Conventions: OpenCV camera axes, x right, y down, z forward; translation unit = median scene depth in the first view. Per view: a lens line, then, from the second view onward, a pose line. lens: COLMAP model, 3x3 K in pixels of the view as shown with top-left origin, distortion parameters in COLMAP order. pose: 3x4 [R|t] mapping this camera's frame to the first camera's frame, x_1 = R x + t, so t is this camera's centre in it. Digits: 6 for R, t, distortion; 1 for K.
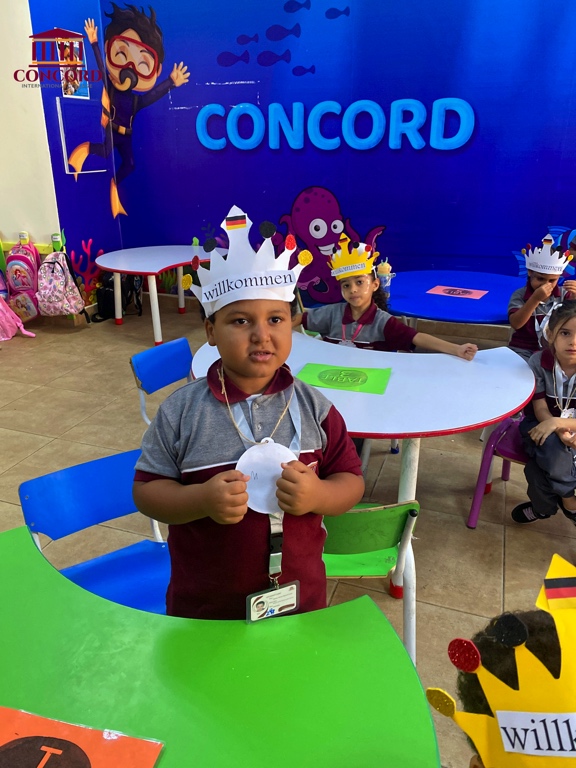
lens RADIAL K [[578.4, 0, 282.9], [0, 578.4, 383.7], [0, 0, 1]] dist [0.006980, -0.013018]
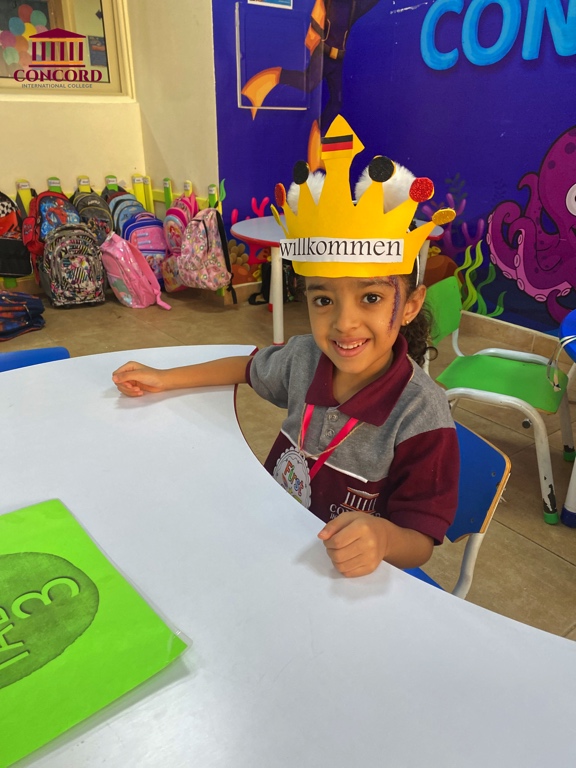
lens RADIAL K [[578.4, 0, 286.5], [0, 578.4, 385.2], [0, 0, 1]] dist [0.006980, -0.013018]
pose [[0.846051, 0.216588, -0.487121, 0.134859], [-0.206796, 0.975537, 0.074580, -0.072368], [0.491358, 0.037636, 0.870144, 0.372918]]
